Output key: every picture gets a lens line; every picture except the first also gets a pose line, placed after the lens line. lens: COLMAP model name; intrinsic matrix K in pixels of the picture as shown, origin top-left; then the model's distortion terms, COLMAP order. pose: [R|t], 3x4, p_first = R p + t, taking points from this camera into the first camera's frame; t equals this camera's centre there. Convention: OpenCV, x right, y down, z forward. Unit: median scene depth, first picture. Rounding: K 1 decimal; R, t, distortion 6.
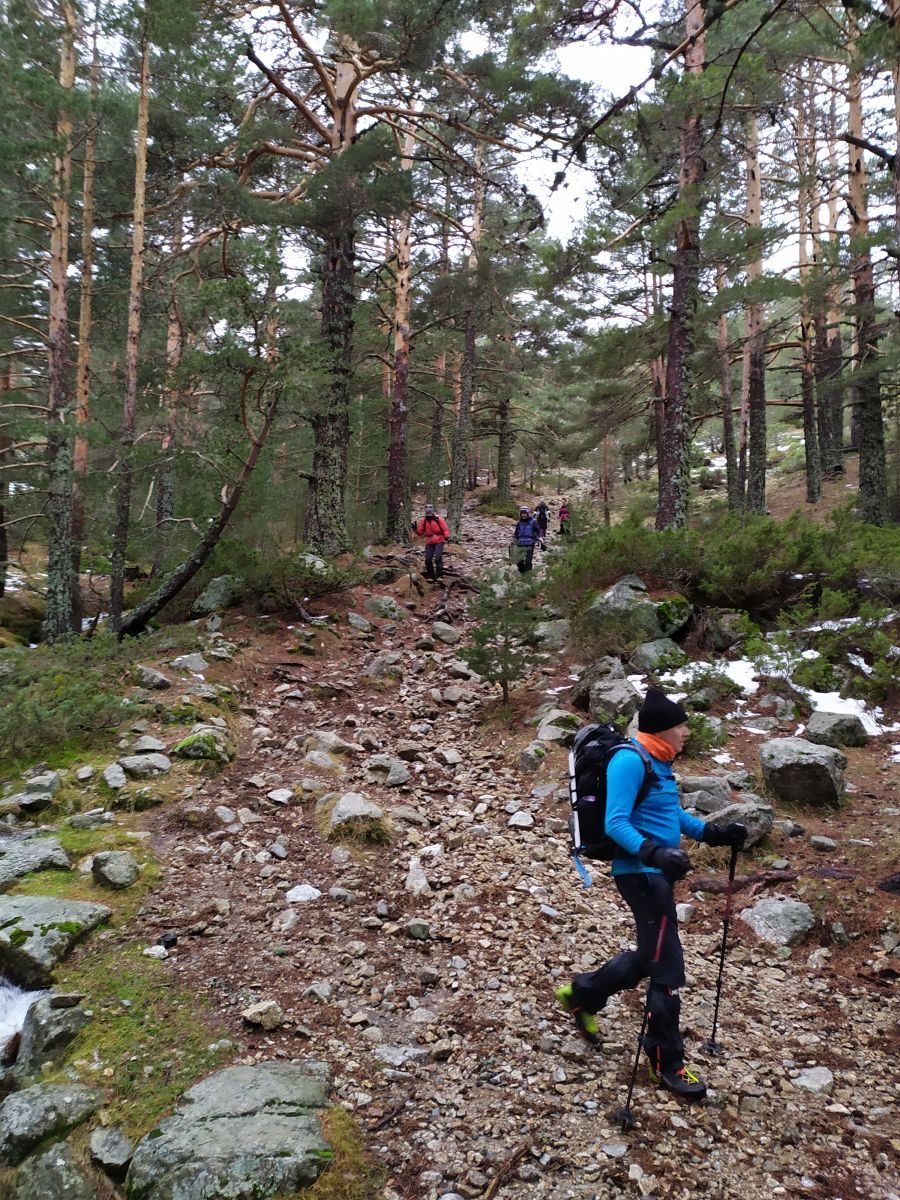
lens RADIAL K [[911.7, 0, 449.4], [0, 911.7, 601.6], [0, 0, 1]] dist [0.057548, -0.007190]
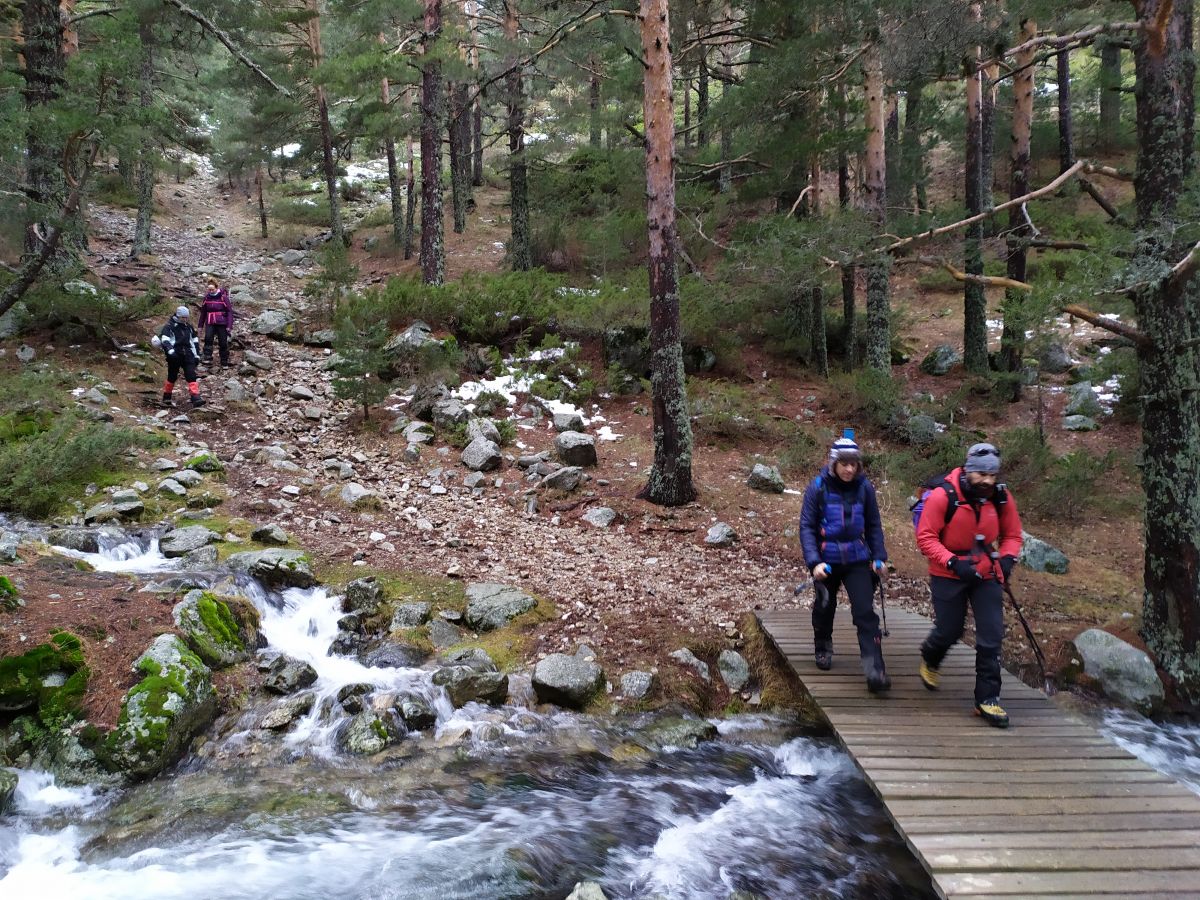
lens RADIAL K [[911.7, 0, 600.6], [0, 911.7, 451.4], [0, 0, 1]] dist [0.057548, -0.007190]
pose [[0.820630, -0.074152, 0.566629, -0.534230], [-0.027560, 0.985257, 0.168849, -0.105447], [-0.570795, -0.154179, 0.806487, -0.441100]]
